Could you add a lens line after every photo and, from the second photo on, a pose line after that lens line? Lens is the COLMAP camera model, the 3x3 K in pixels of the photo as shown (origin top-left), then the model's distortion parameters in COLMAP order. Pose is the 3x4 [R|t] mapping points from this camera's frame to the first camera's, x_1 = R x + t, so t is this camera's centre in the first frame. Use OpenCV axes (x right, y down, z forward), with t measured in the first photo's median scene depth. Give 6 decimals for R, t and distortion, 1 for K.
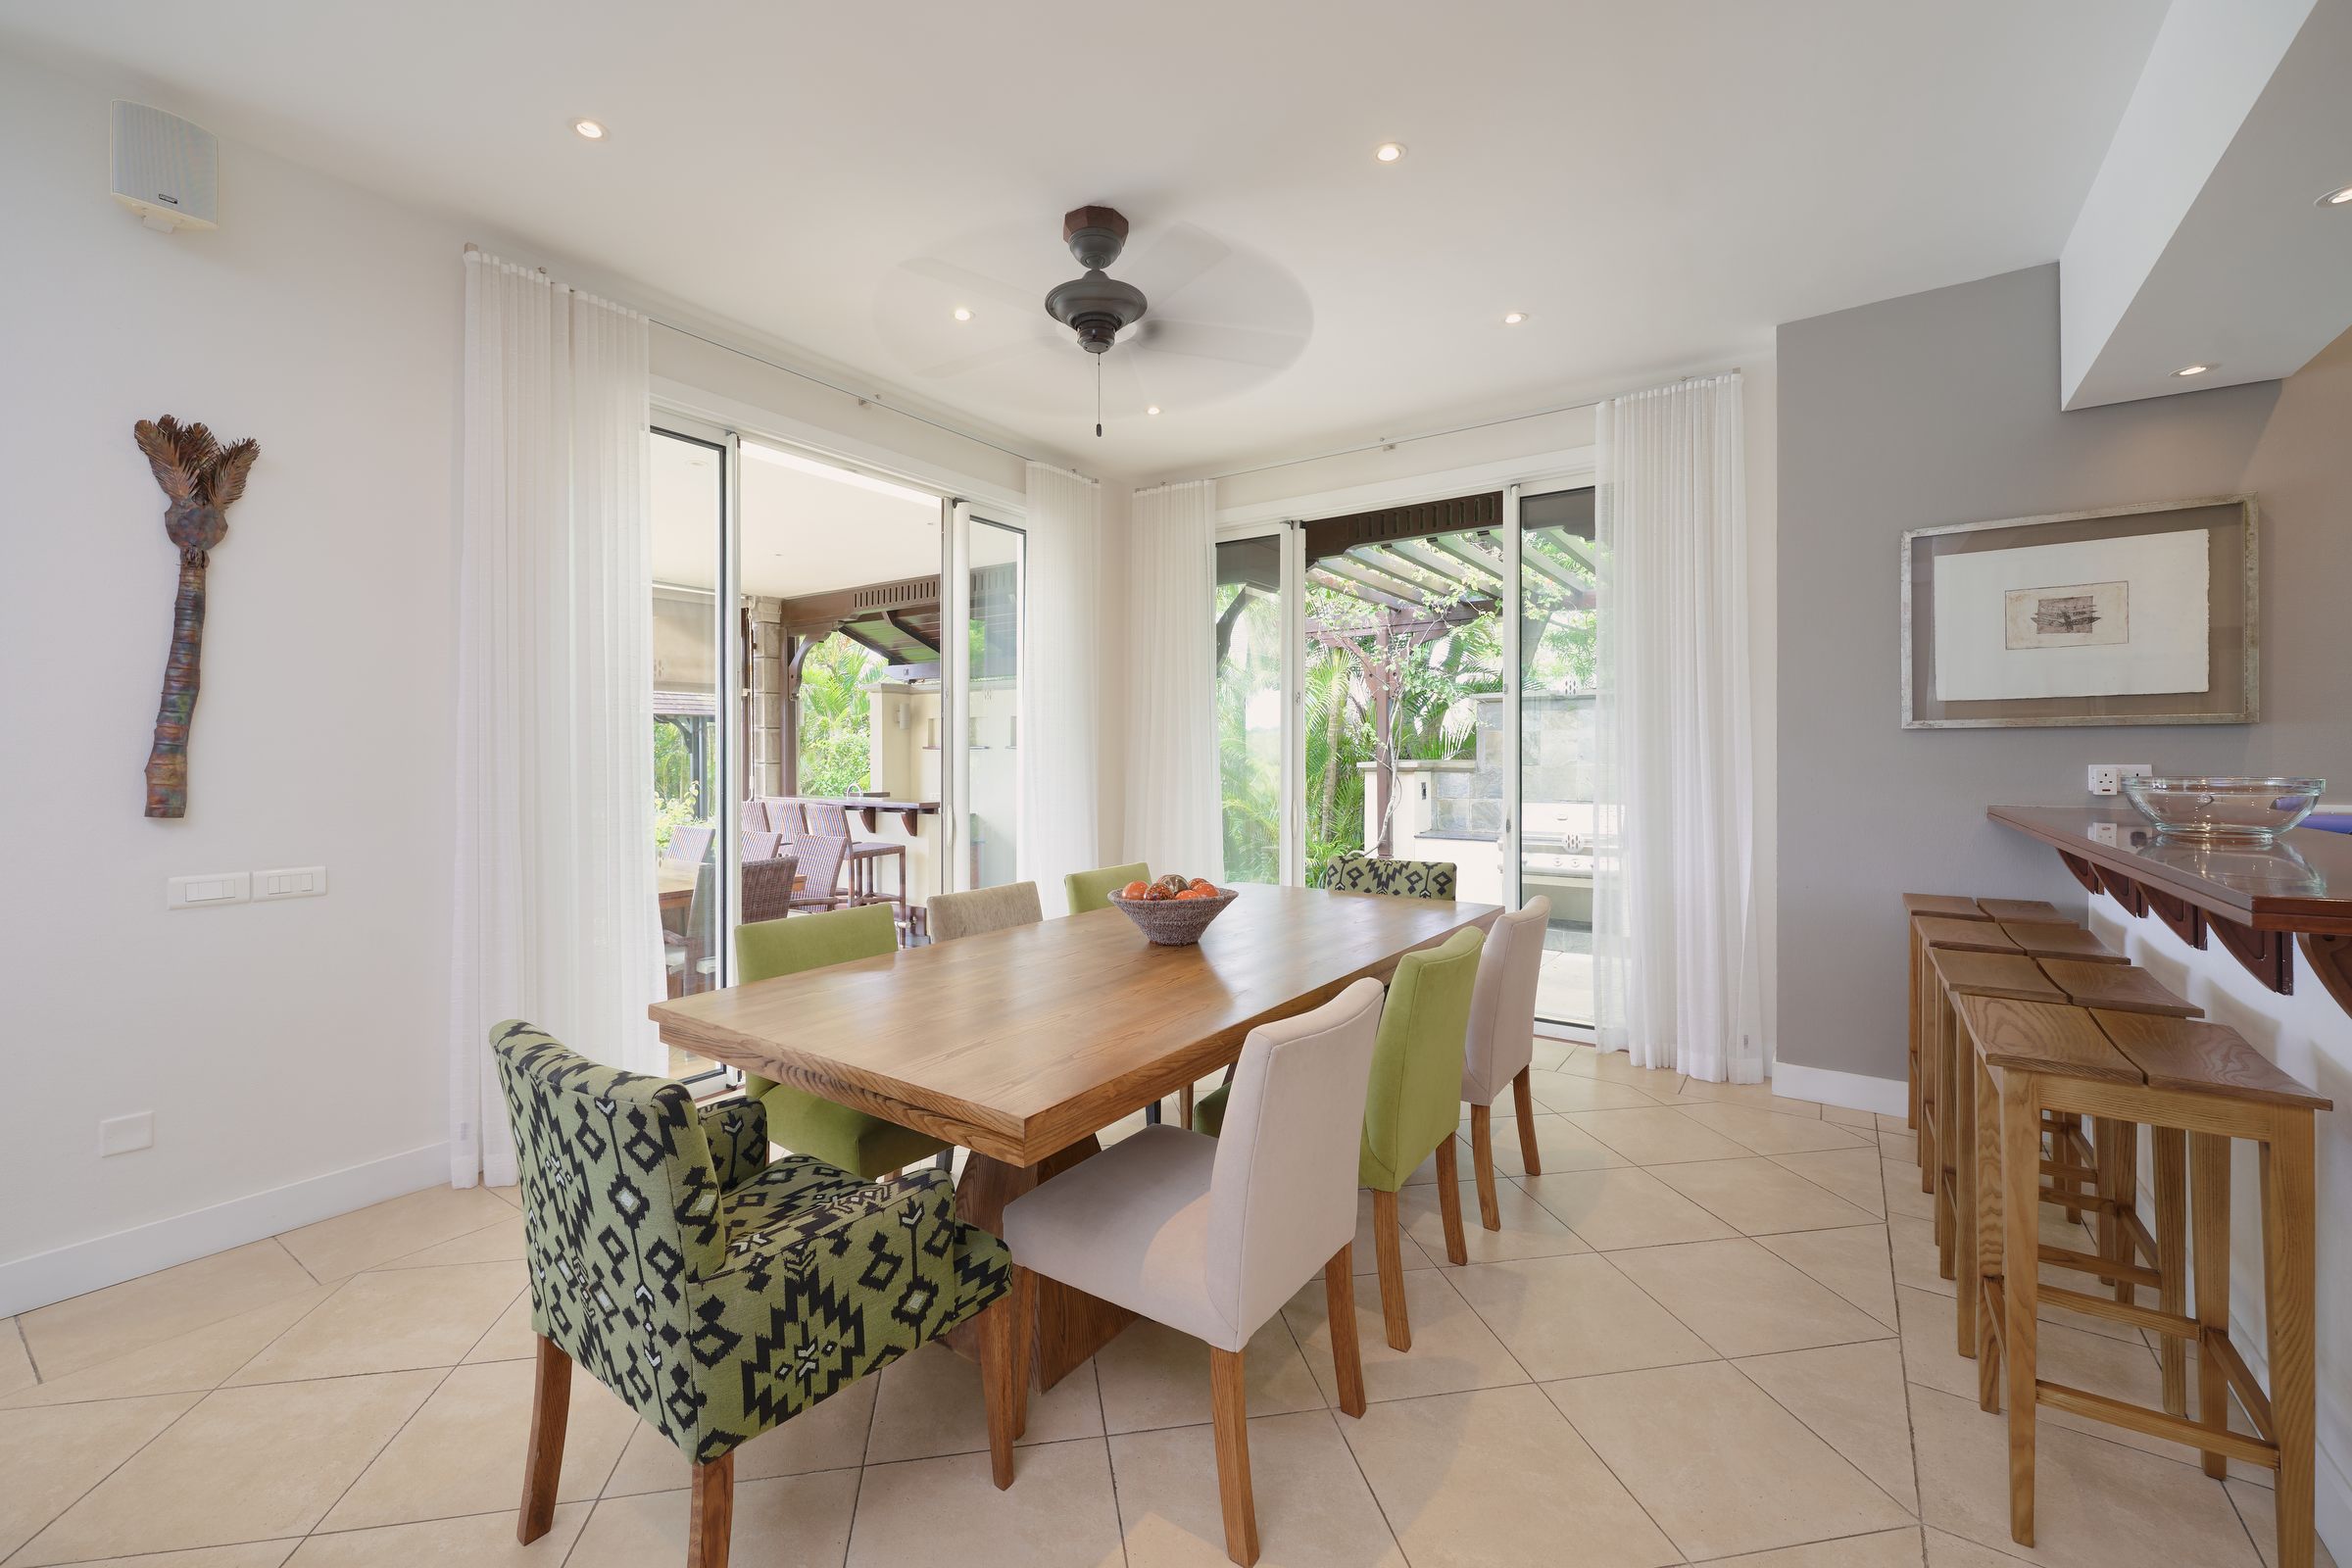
lens RADIAL K [[953.9, 0, 1158.5], [0, 953.9, 756.2], [0, 0, 1]] dist [0.002054, 0.000000]
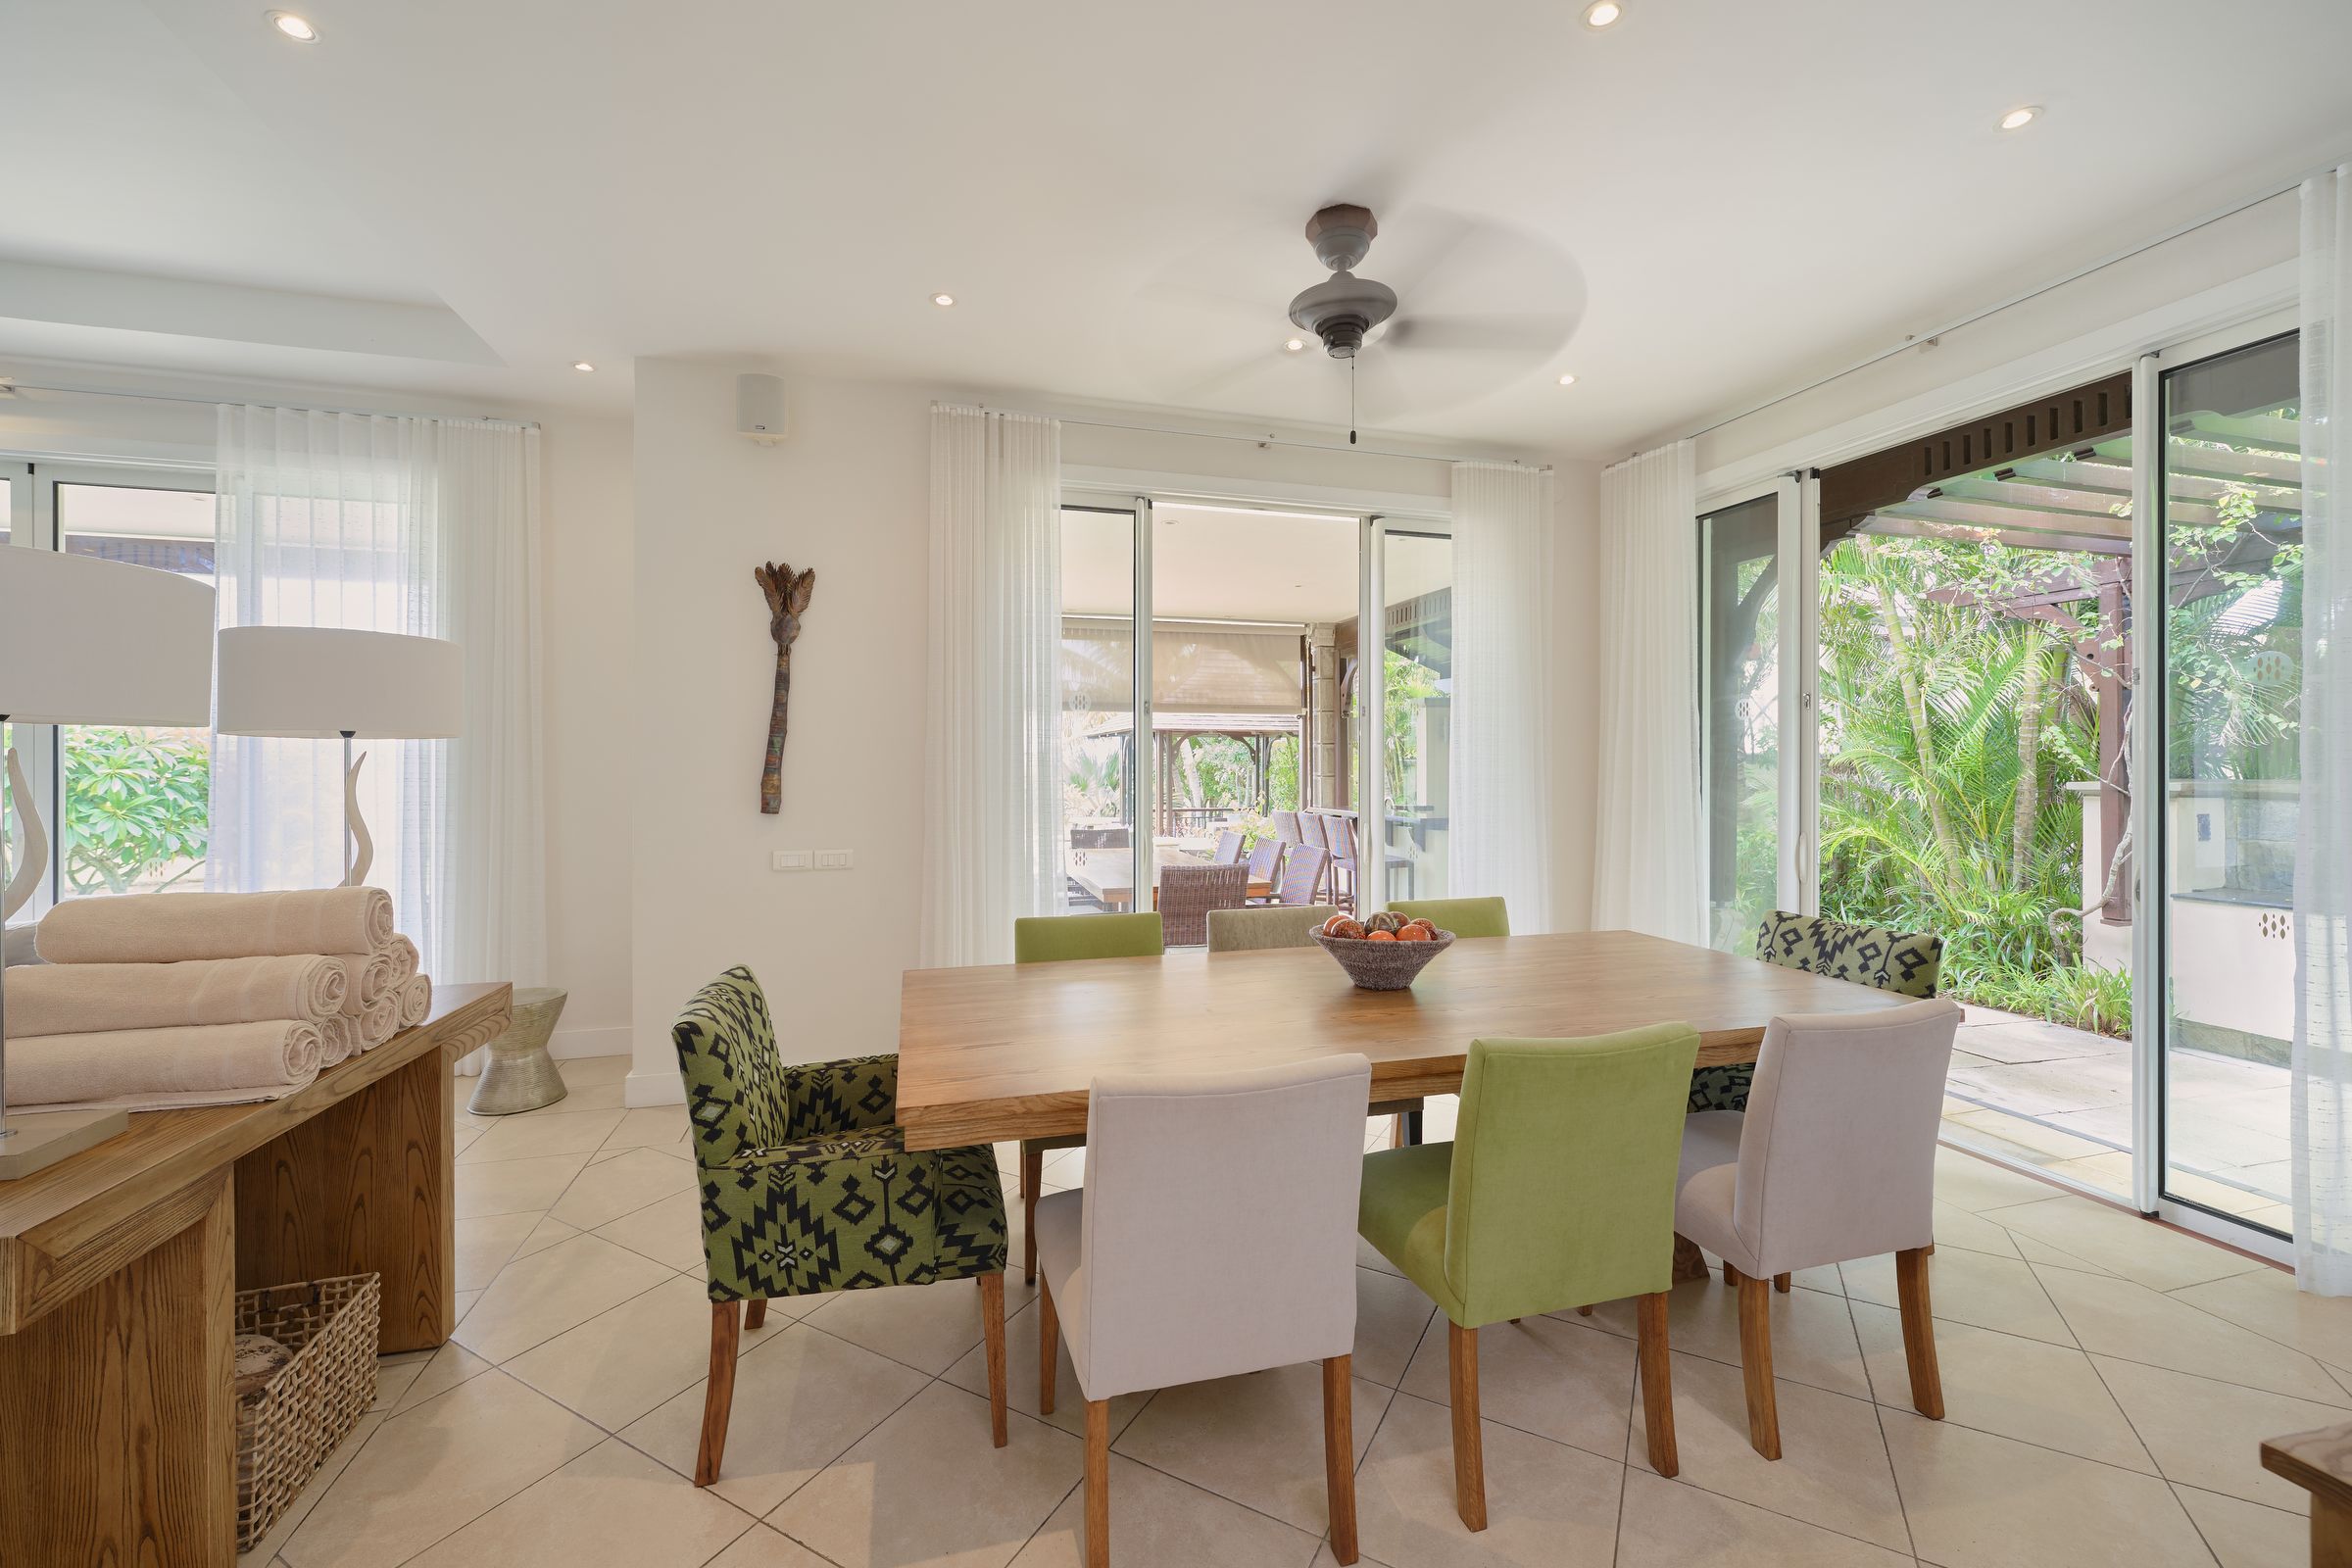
lens RADIAL K [[953.9, 0, 1183.1], [0, 953.9, 765.6], [0, 0, 1]] dist [0.002054, 0.000000]
pose [[0.781724, 0.001983, -0.623622, 0.383684], [-0.001793, 0.999998, 0.000932, -0.014601], [0.623622, 0.000390, 0.781726, 0.145839]]
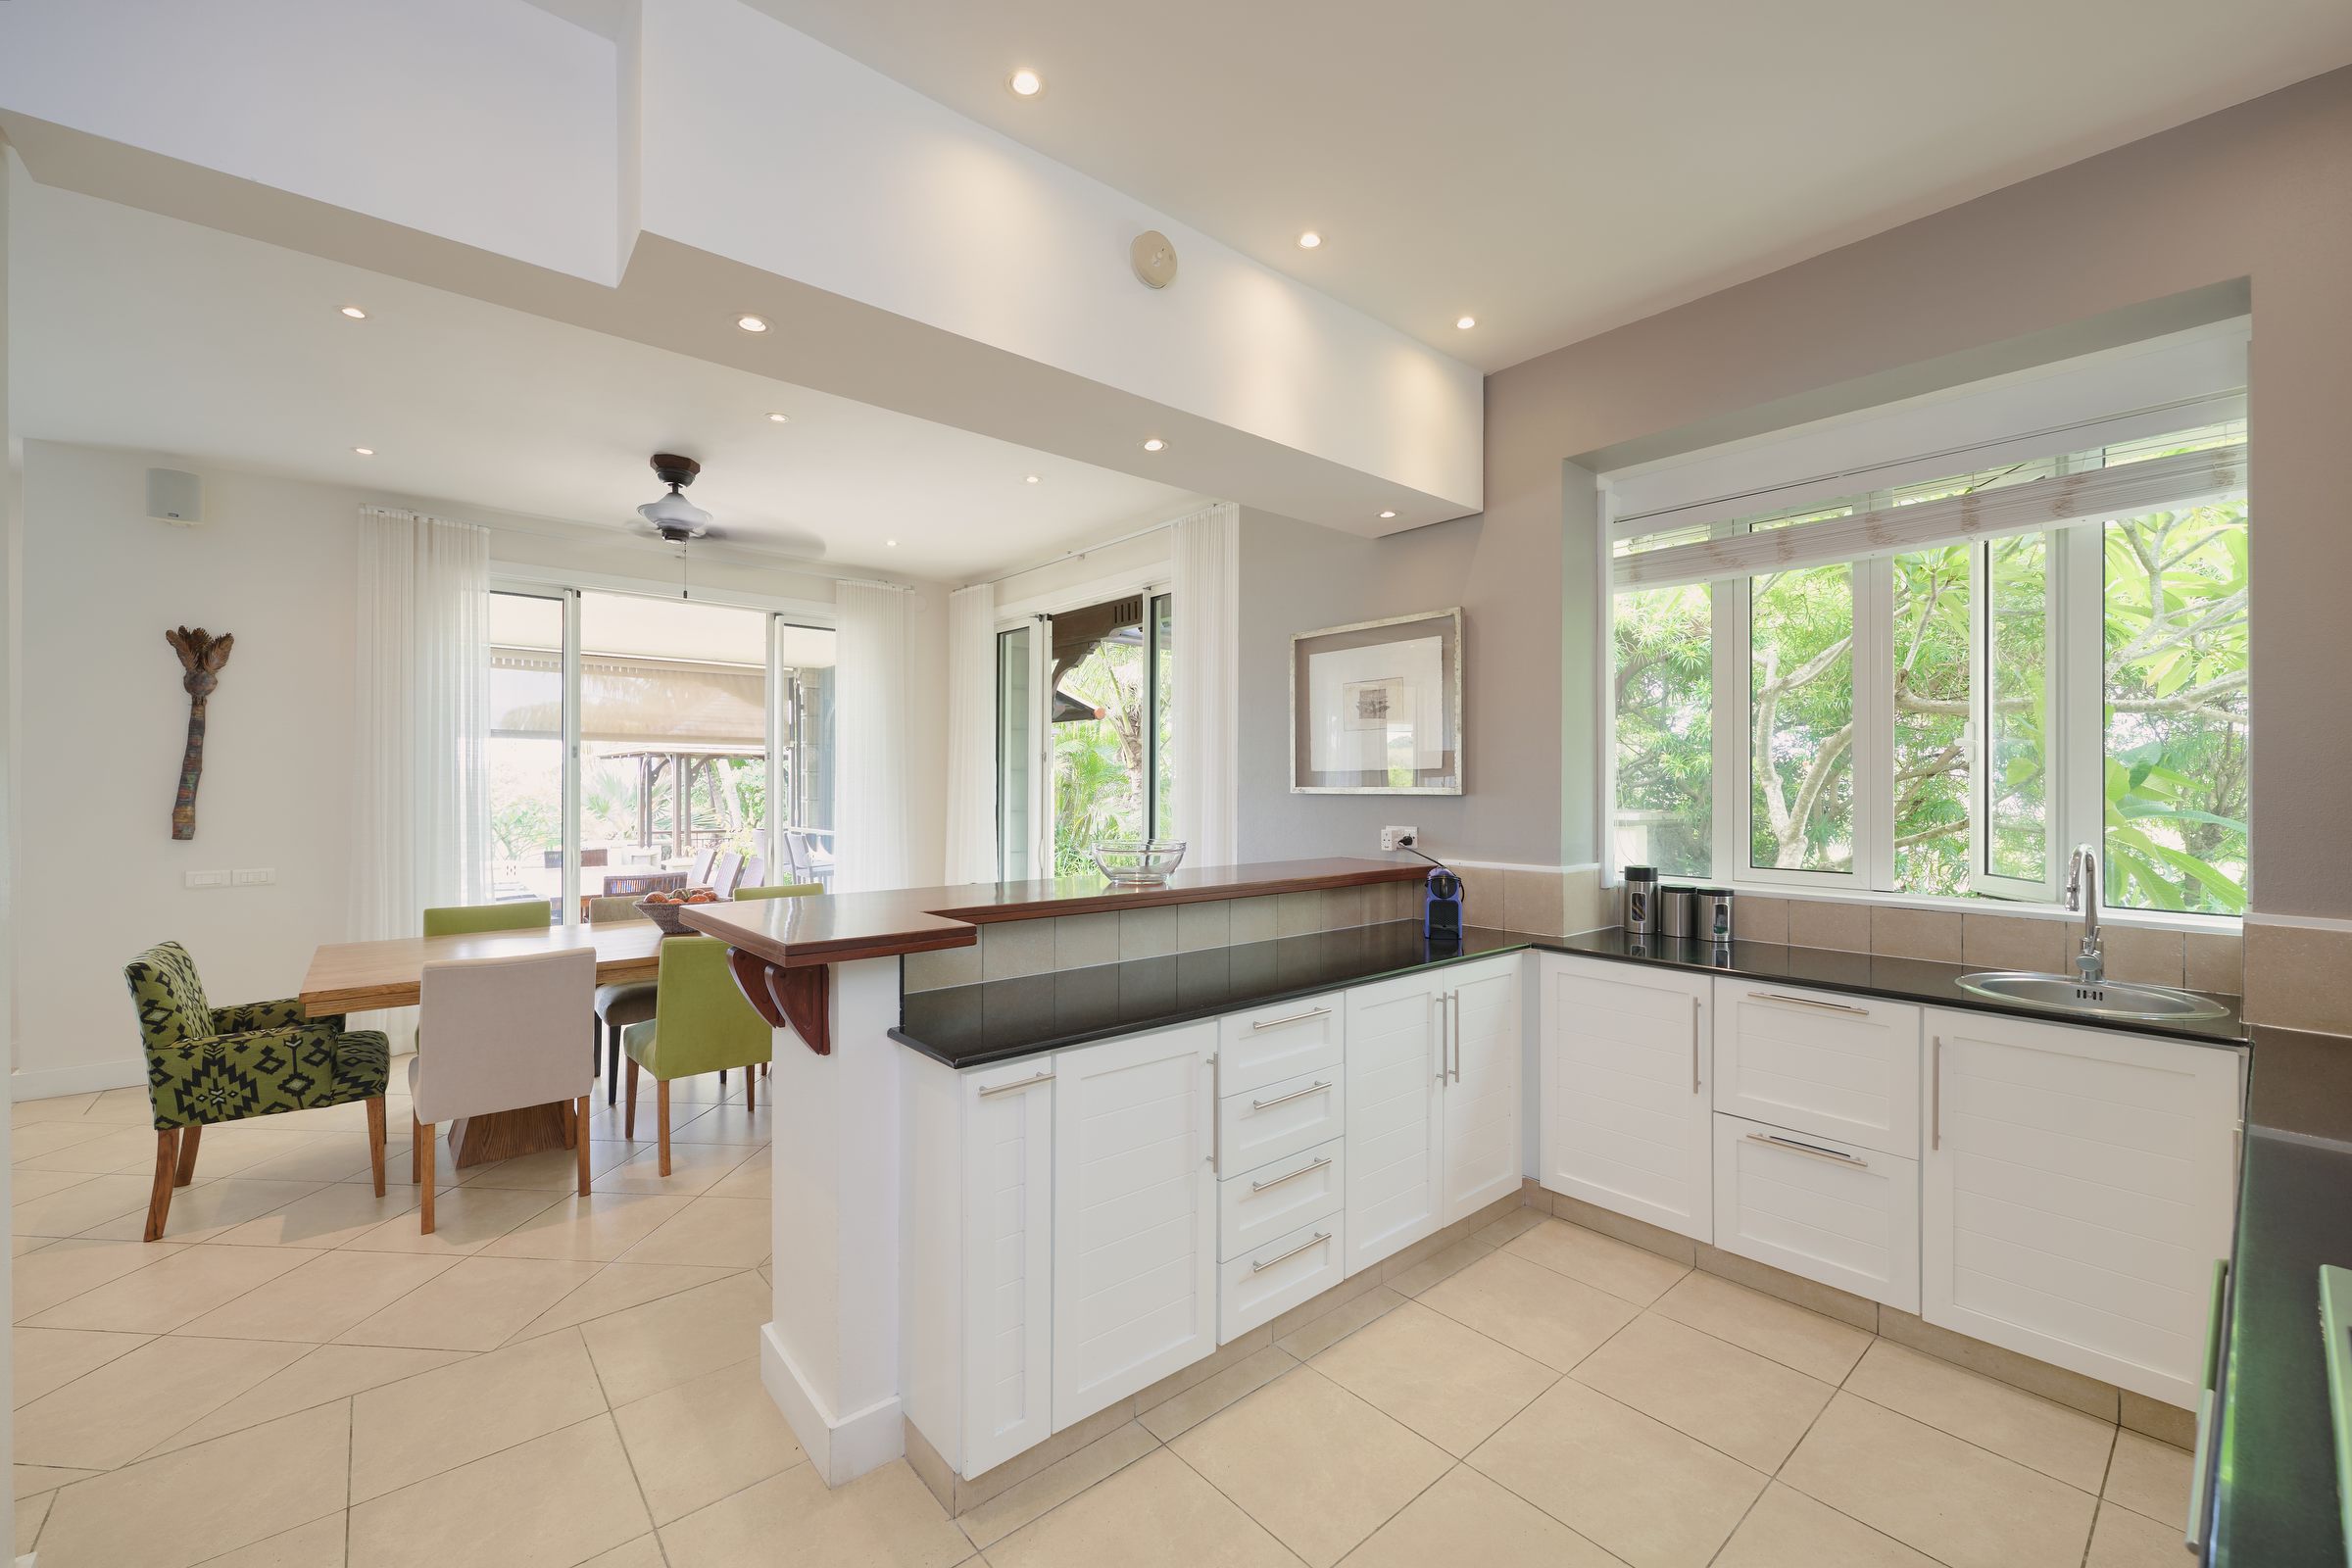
lens RADIAL K [[953.9, 0, 1191.6], [0, 953.9, 784.3], [0, 0, 1]] dist [0.002054, 0.000000]
pose [[0.969663, 0.005309, -0.244387, 1.046524], [-0.005569, 0.999984, -0.000371, -0.042809], [0.244381, 0.001721, 0.969678, -0.261499]]
